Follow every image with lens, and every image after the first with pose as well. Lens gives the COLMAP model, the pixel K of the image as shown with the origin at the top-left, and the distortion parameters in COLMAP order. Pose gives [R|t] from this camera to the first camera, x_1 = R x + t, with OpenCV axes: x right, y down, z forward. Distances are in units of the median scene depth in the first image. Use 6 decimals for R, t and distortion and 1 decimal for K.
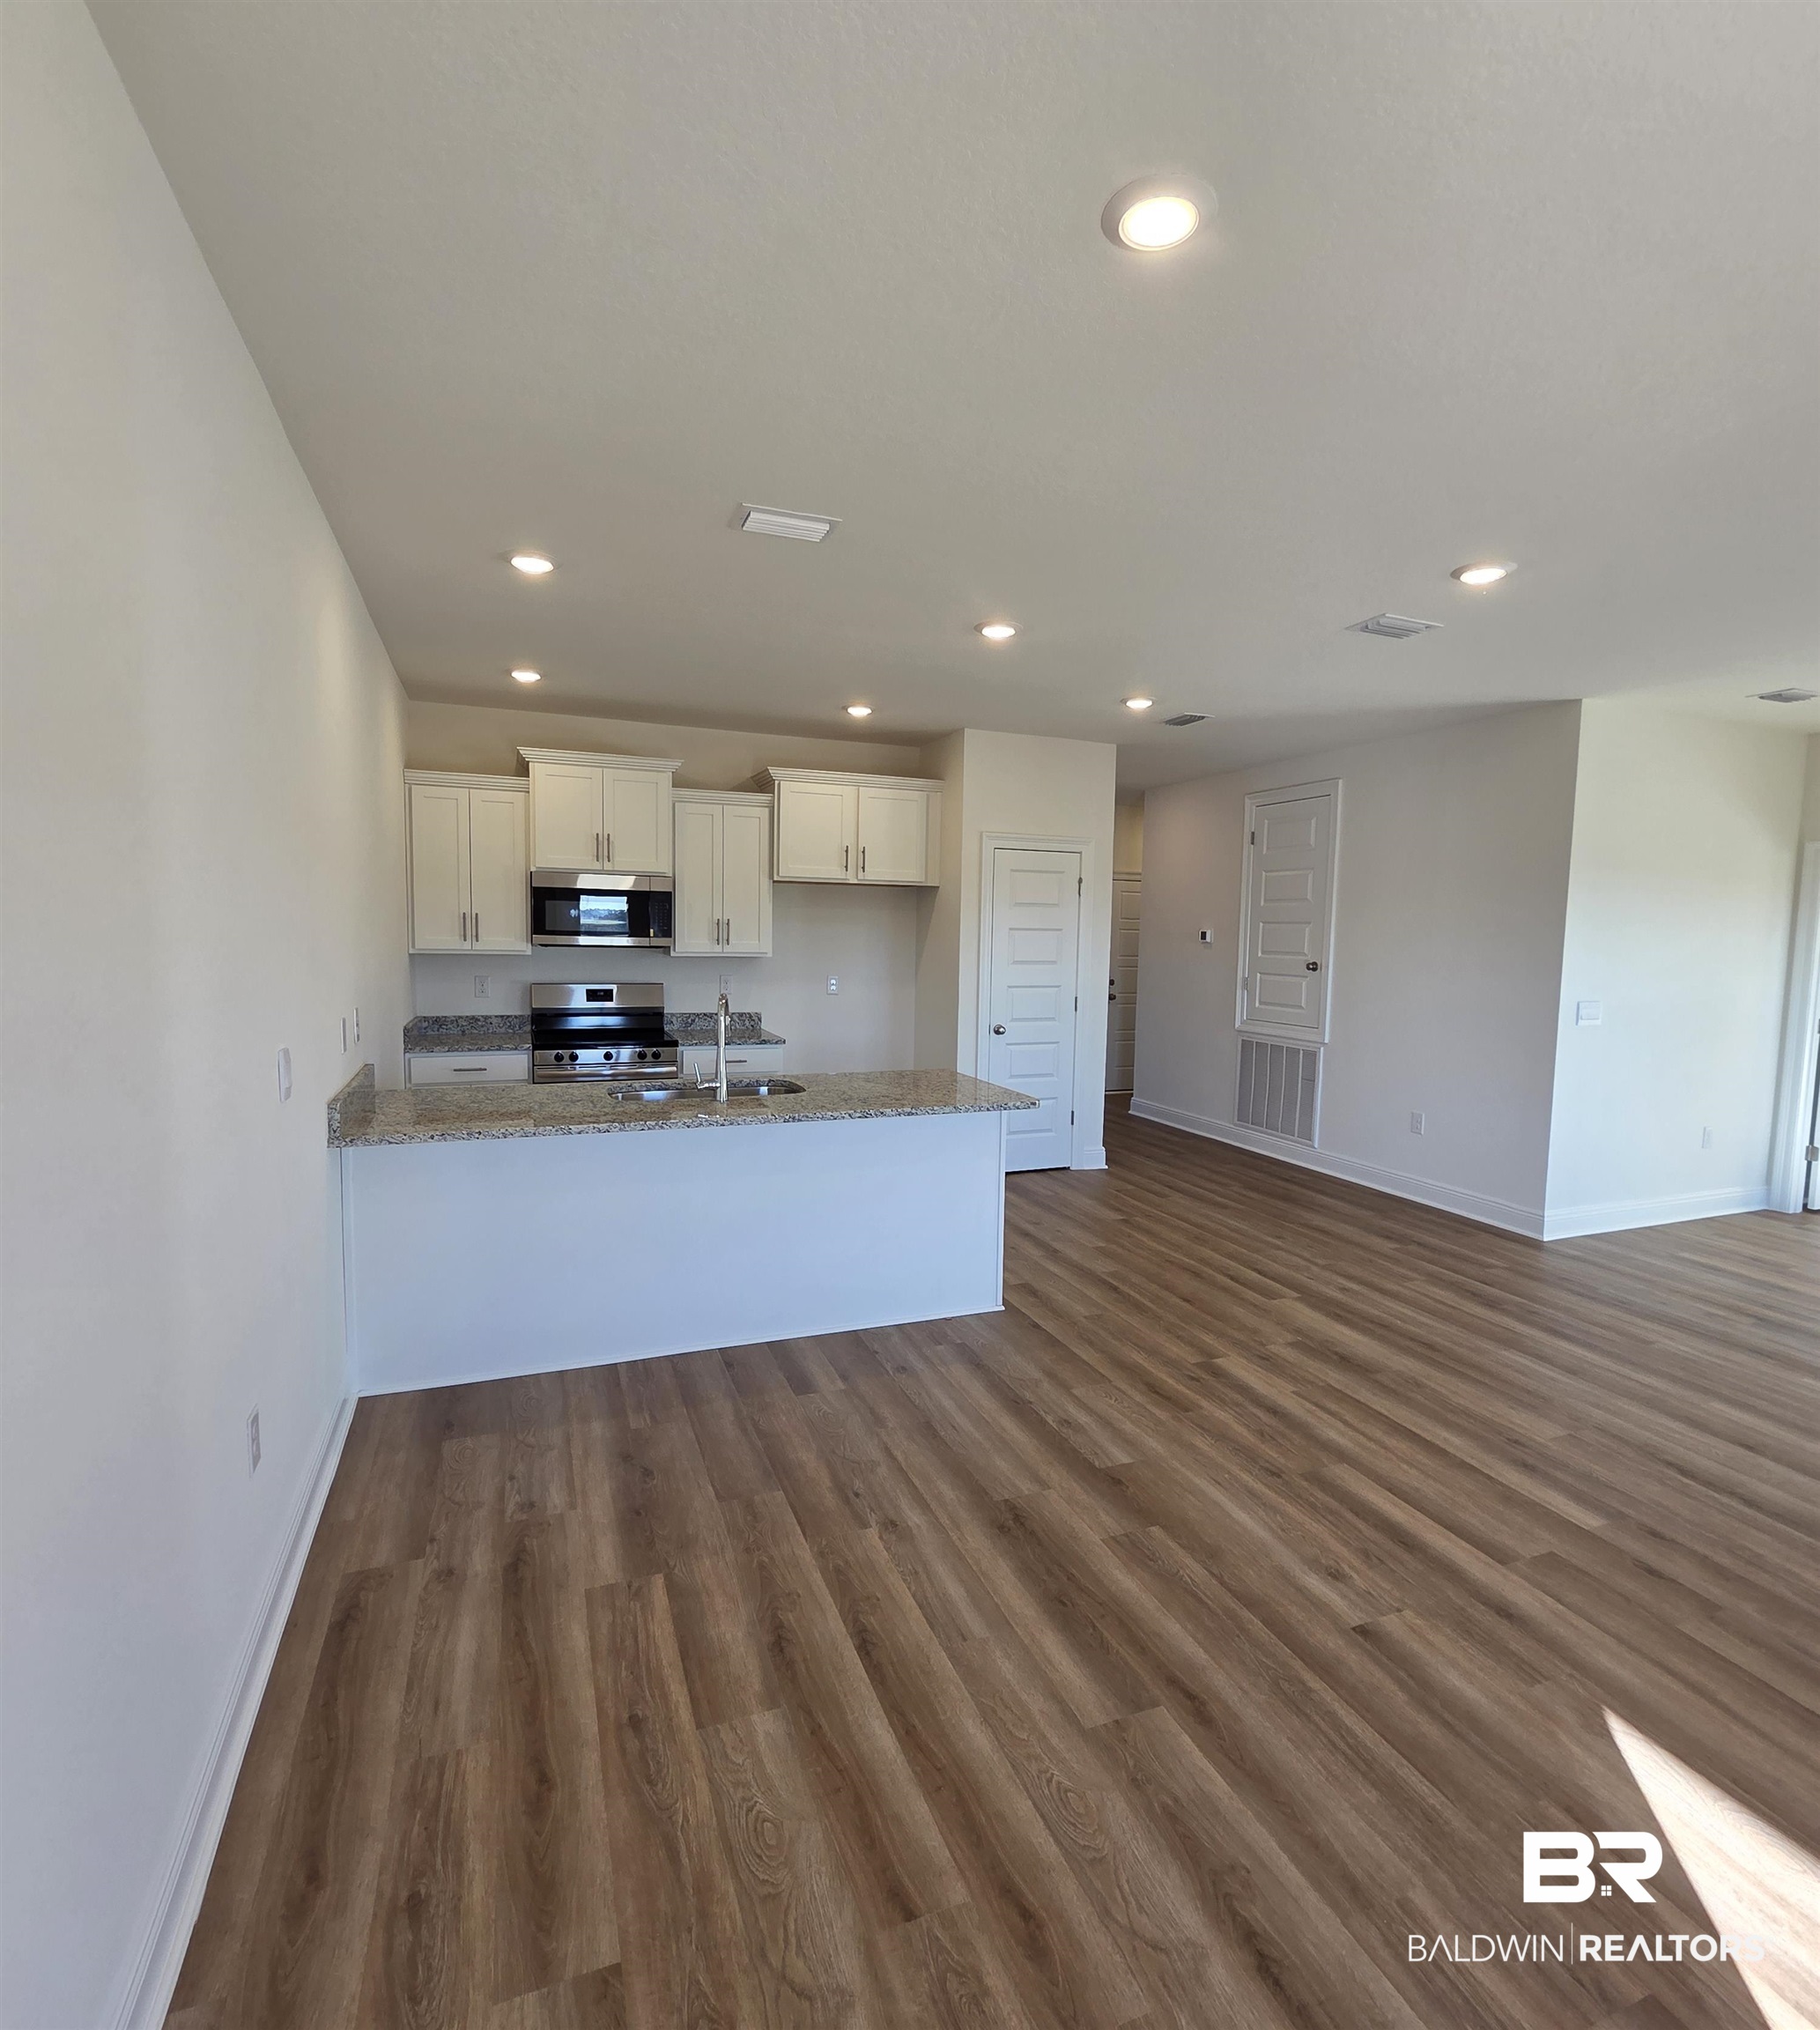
lens RADIAL K [[1001.4, 0, 910.0], [0, 1001.4, 1015.0], [0, 0, 1]] dist [-0.001935, -0.002954]
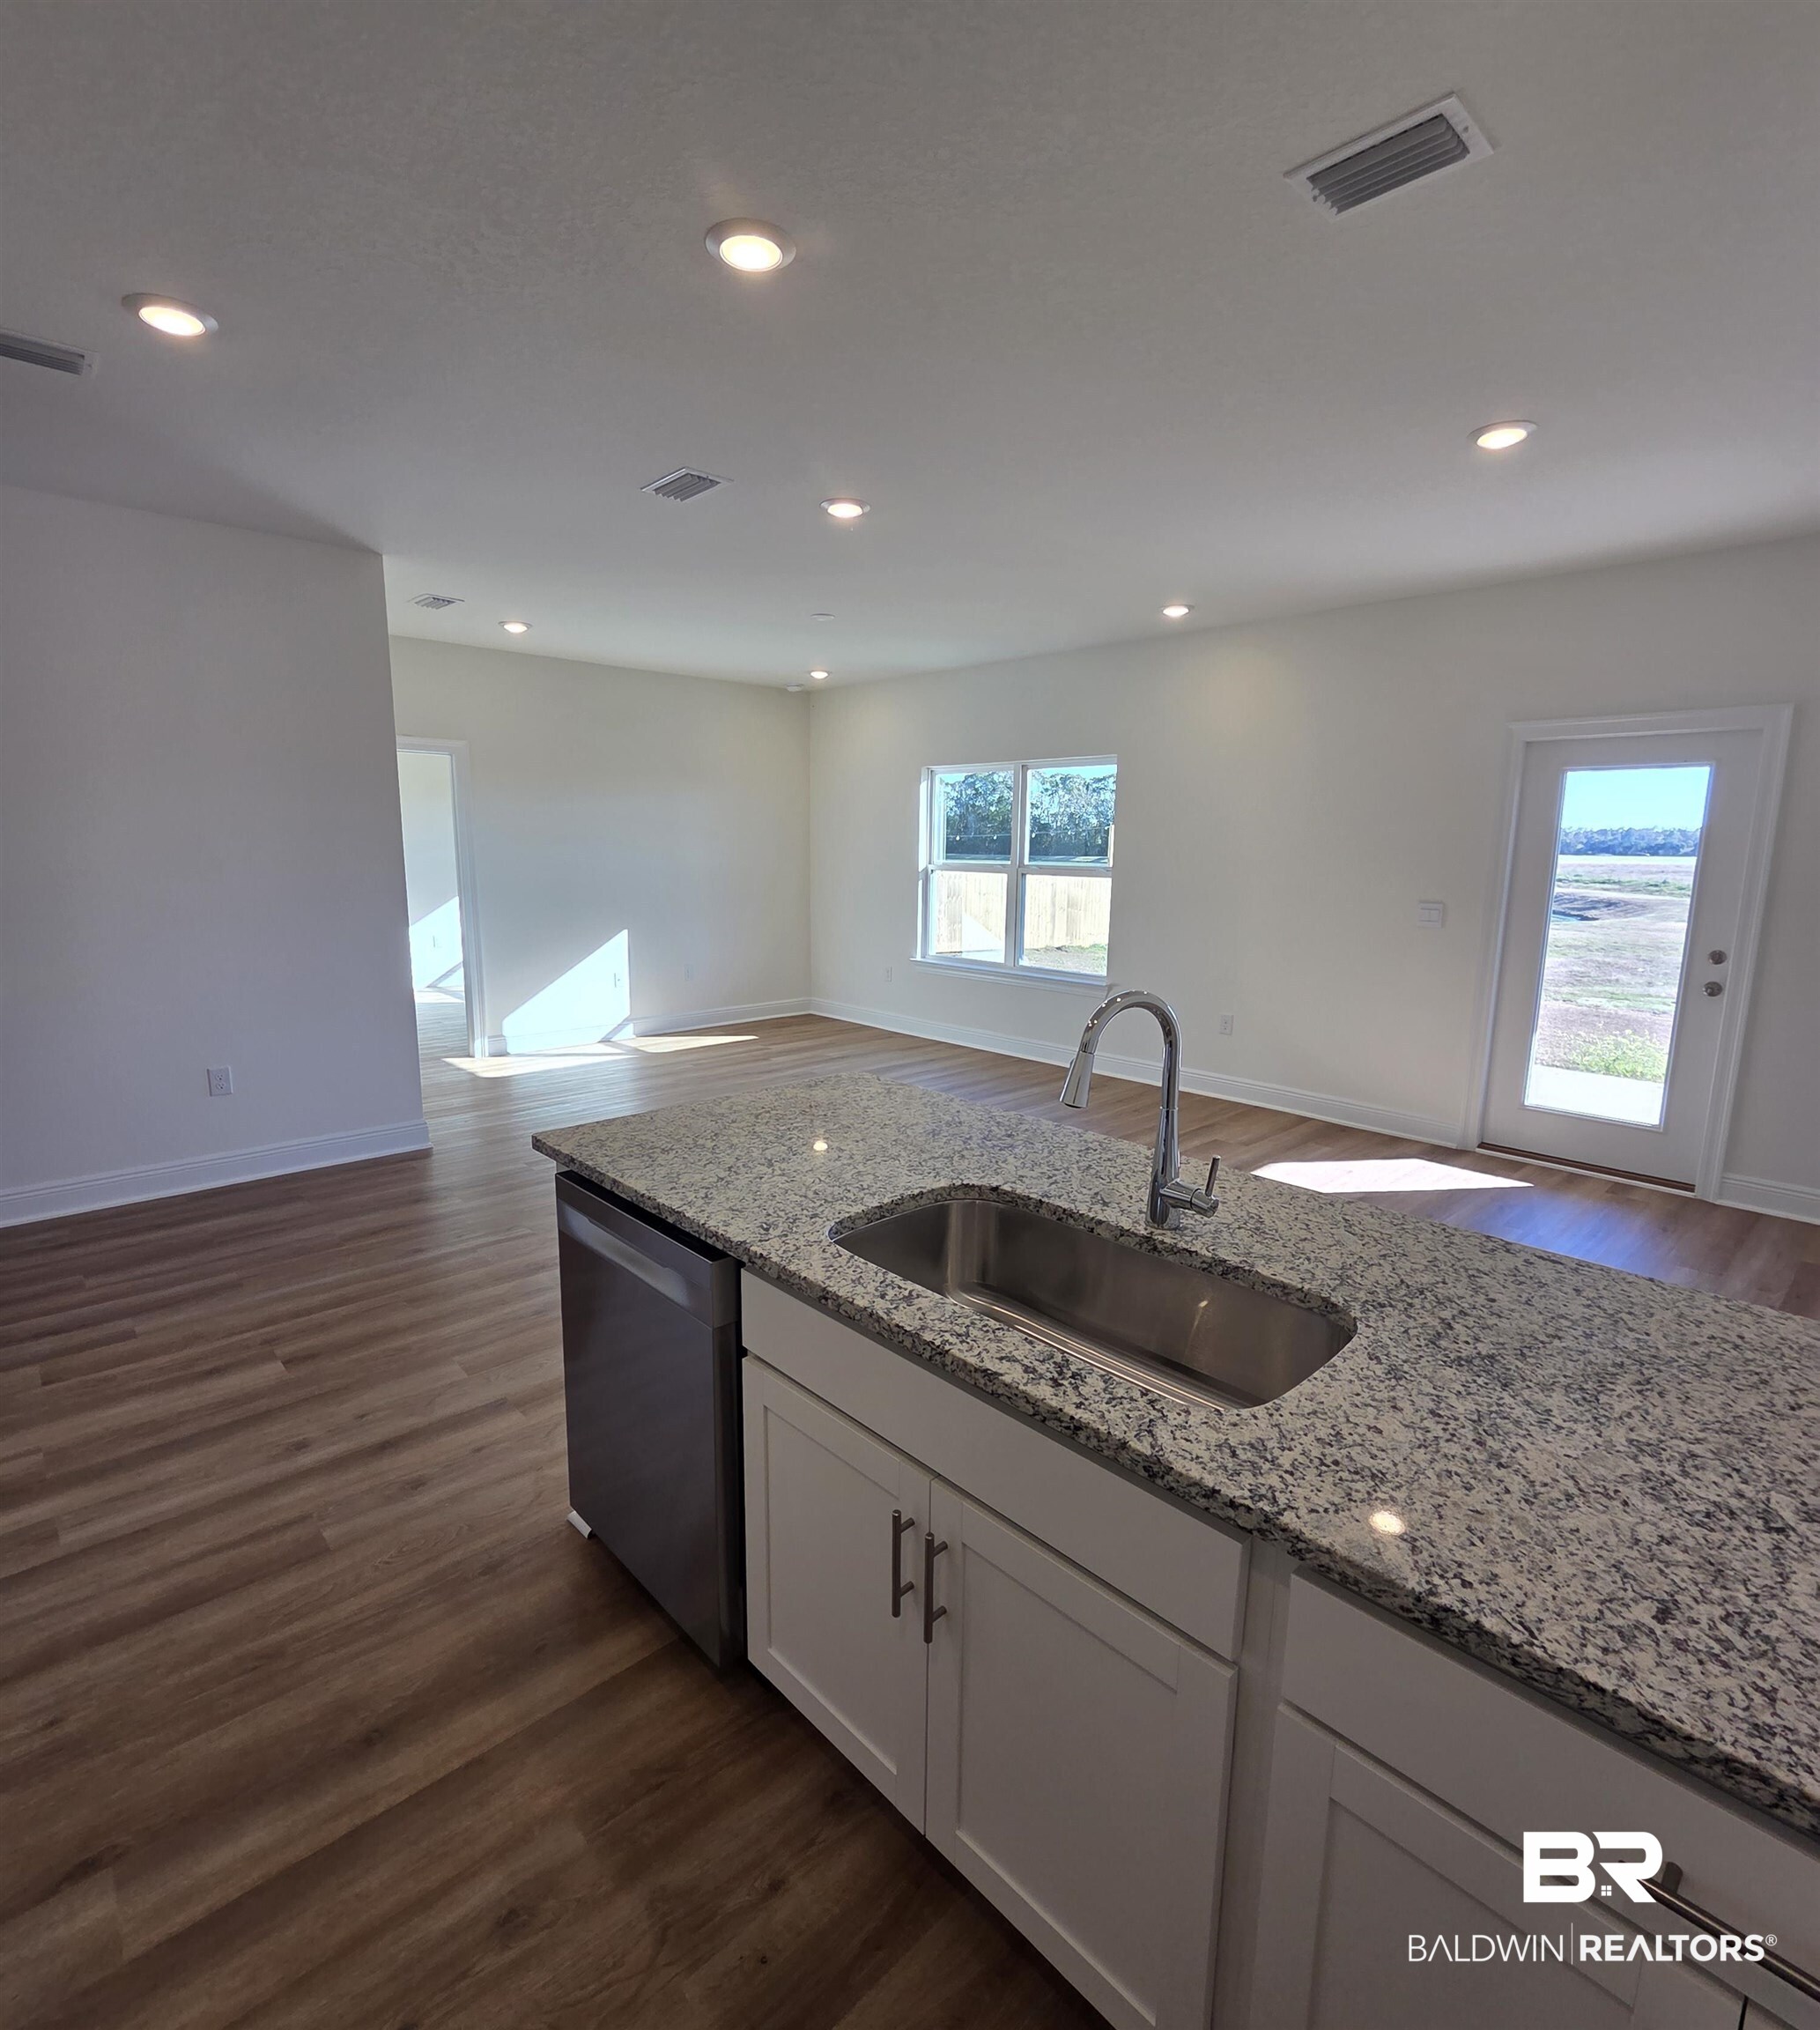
lens RADIAL K [[999.3, 0, 905.8], [0, 999.3, 1018.5], [0, 0, 1]] dist [0.000448, -0.005179]
pose [[-0.371442, -0.182578, 0.910328, -0.489655], [0.060108, 0.973689, 0.219812, -0.098423], [-0.926508, 0.136365, -0.350695, 1.148318]]
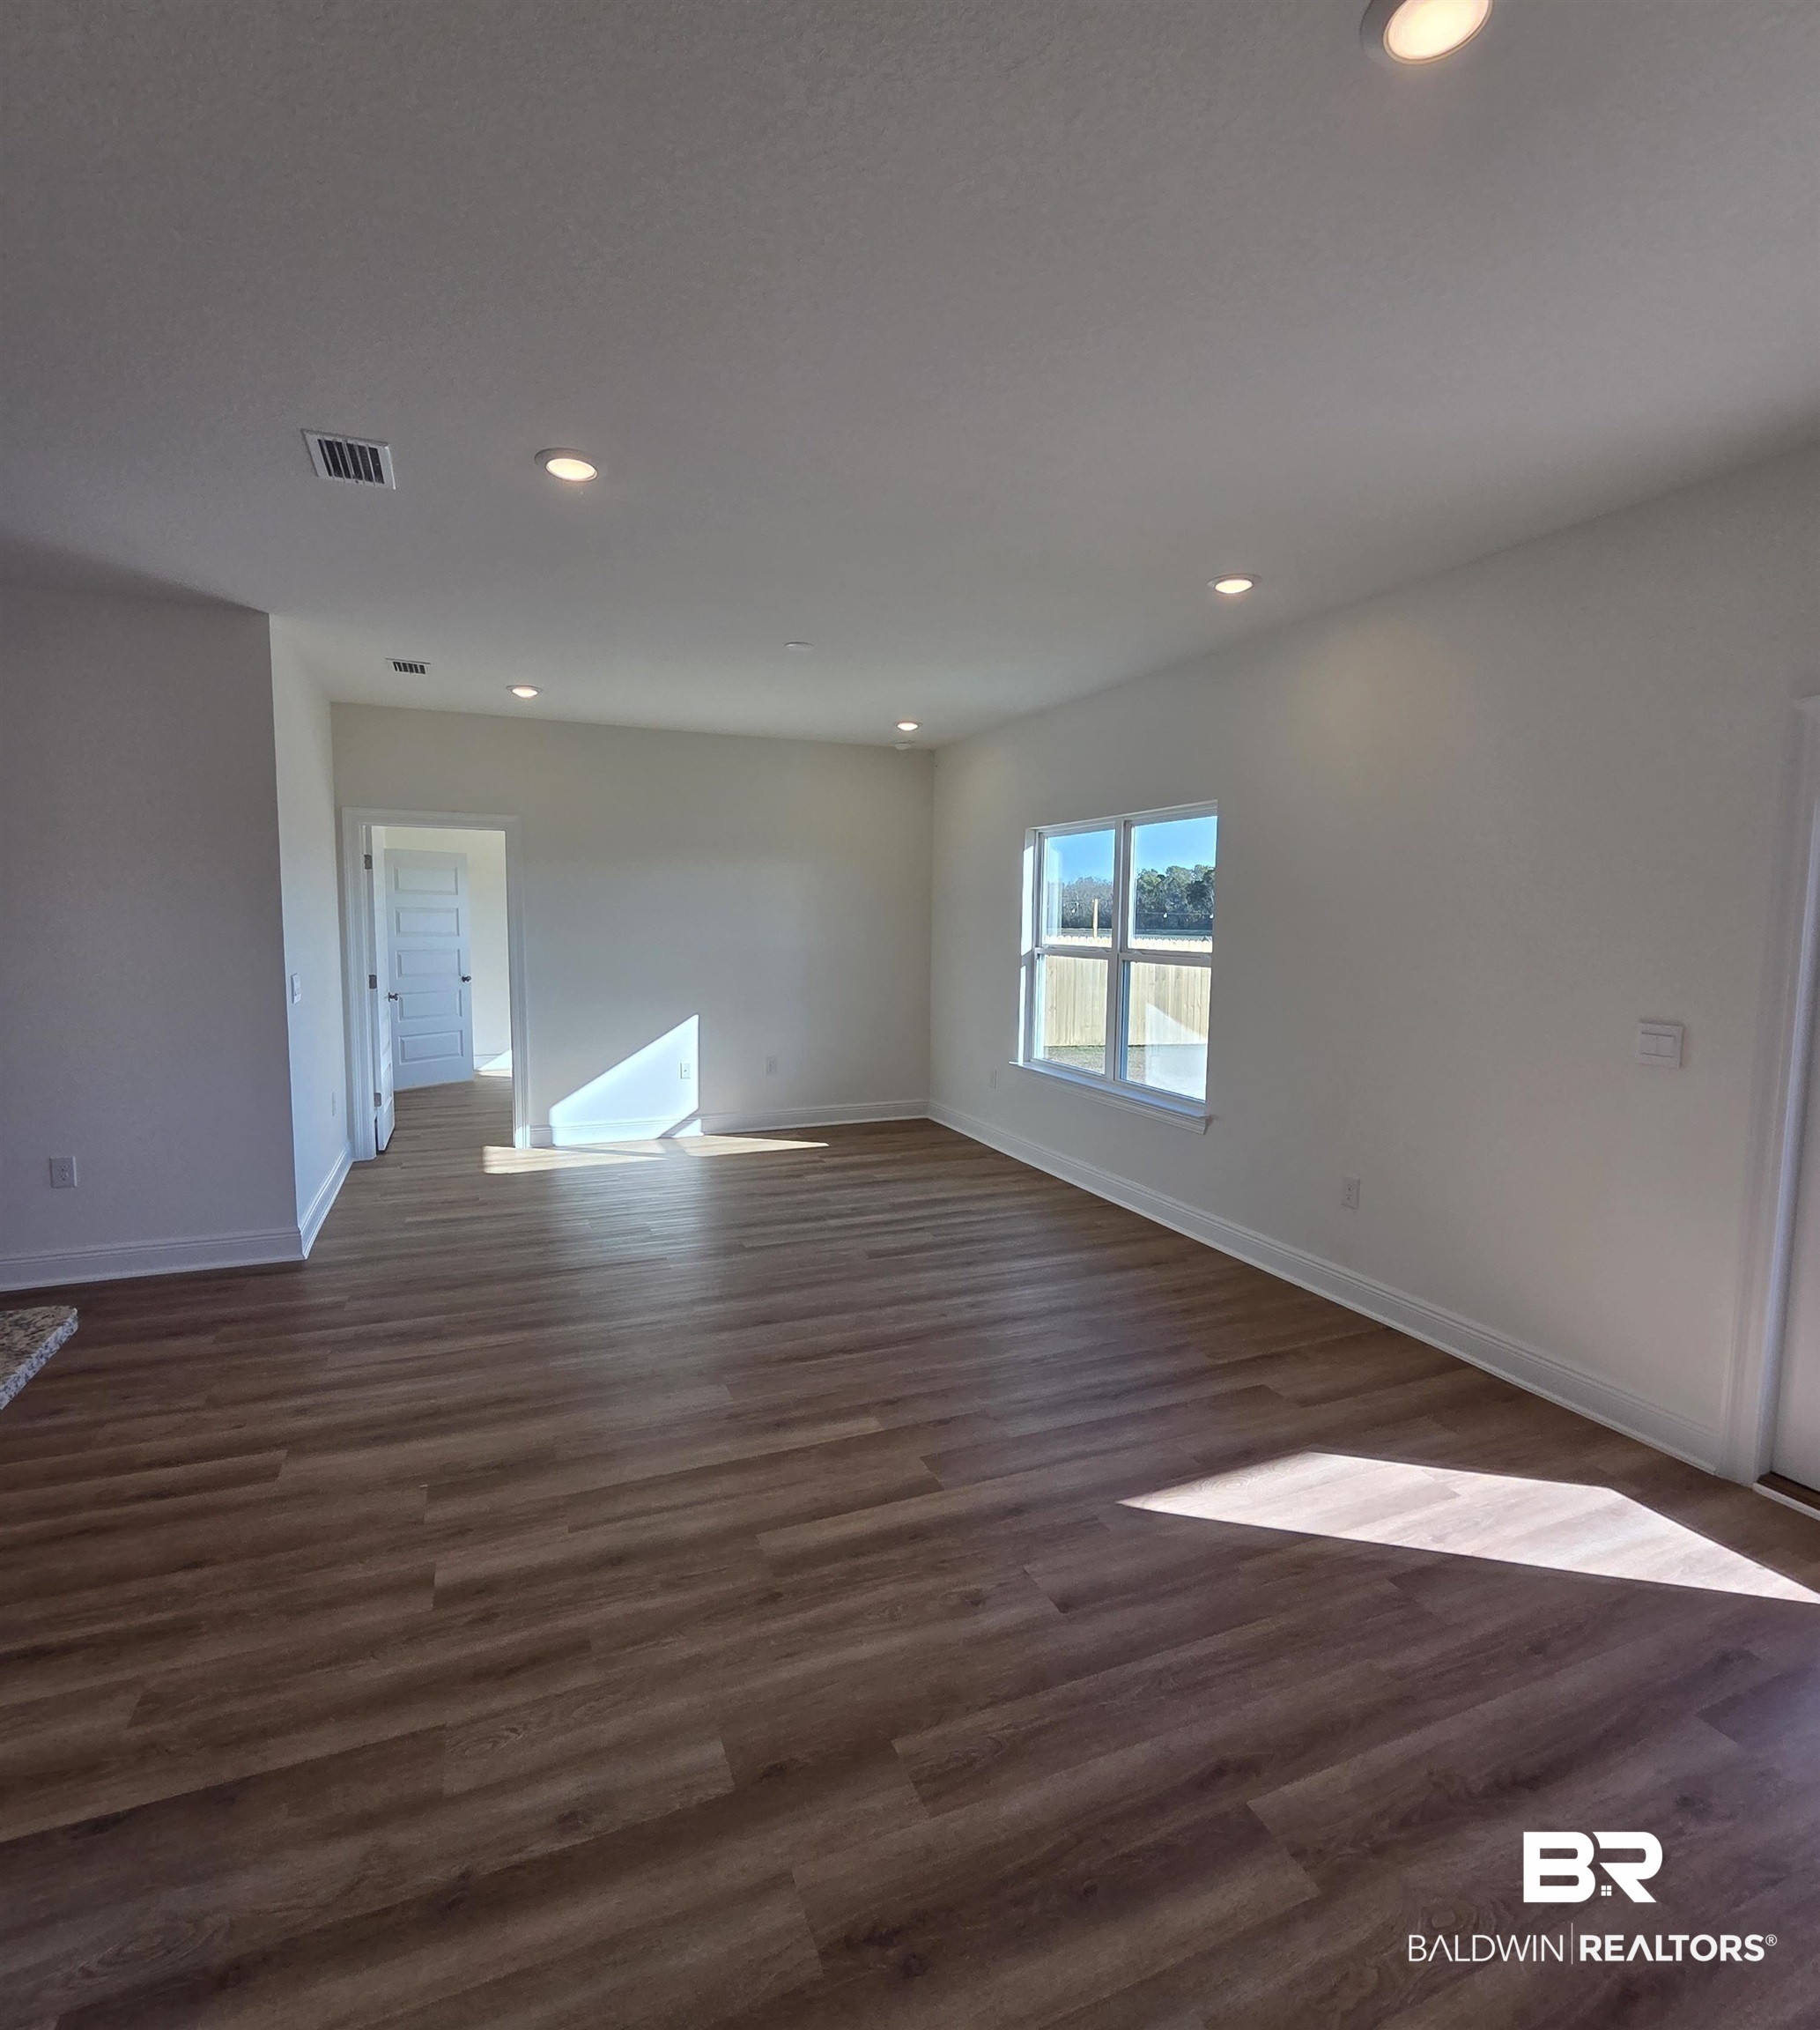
lens RADIAL K [[1001.4, 0, 910.0], [0, 1001.4, 1015.0], [0, 0, 1]] dist [-0.001935, -0.002954]
pose [[-0.027333, -0.114613, 0.993034, -0.257946], [0.073813, 0.990462, 0.116348, -0.052748], [-0.996897, 0.076479, -0.018612, 0.622757]]
